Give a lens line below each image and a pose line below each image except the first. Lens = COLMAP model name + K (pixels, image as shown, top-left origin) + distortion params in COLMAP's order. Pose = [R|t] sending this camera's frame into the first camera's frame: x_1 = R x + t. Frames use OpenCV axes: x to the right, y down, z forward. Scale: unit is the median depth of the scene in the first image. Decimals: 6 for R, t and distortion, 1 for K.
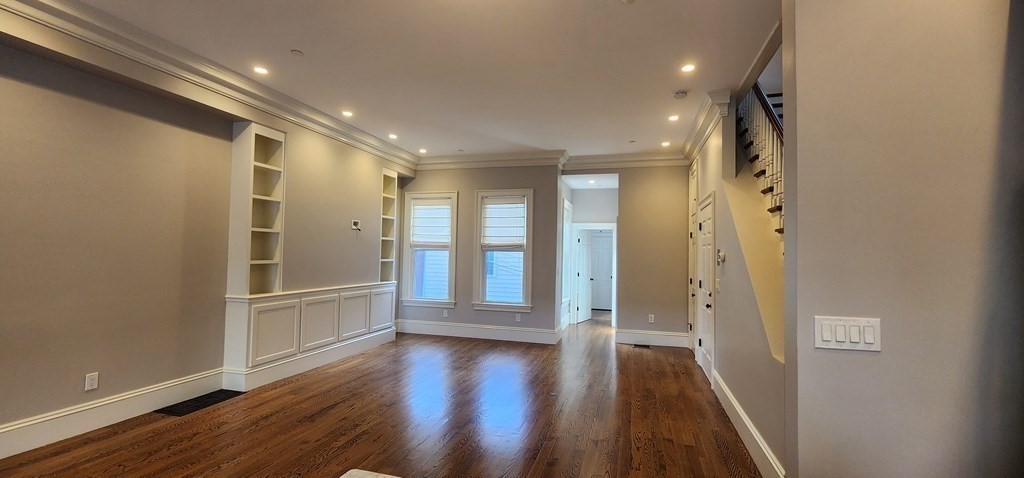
lens RADIAL K [[423.2, 0, 514.9], [0, 423.2, 238.3], [0, 0, 1]] dist [-0.000802, -0.002470]
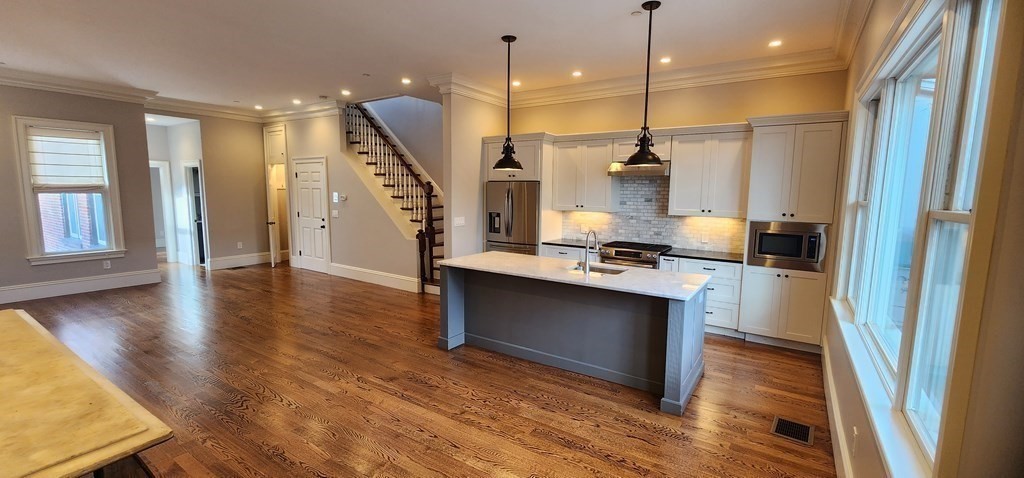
lens RADIAL K [[423.2, 0, 519.7], [0, 423.2, 239.8], [0, 0, 1]] dist [-0.000802, -0.002470]
pose [[0.293097, -0.126408, 0.947689, -0.595893], [-0.043806, 0.988405, 0.145387, -0.041786], [-0.955079, -0.084127, 0.284161, -0.133349]]
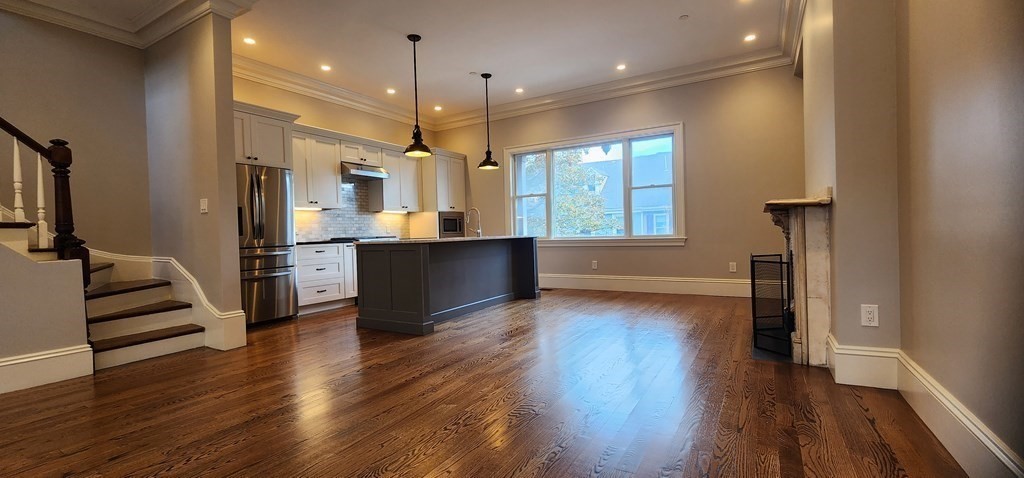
lens RADIAL K [[423.2, 0, 511.8], [0, 423.2, 238.9], [0, 0, 1]] dist [-0.000802, -0.002470]
pose [[-0.968310, 0.011892, 0.249466, -0.315399], [0.007431, 0.999795, -0.018819, 0.093302], [-0.249639, -0.016369, -0.968201, 0.658279]]
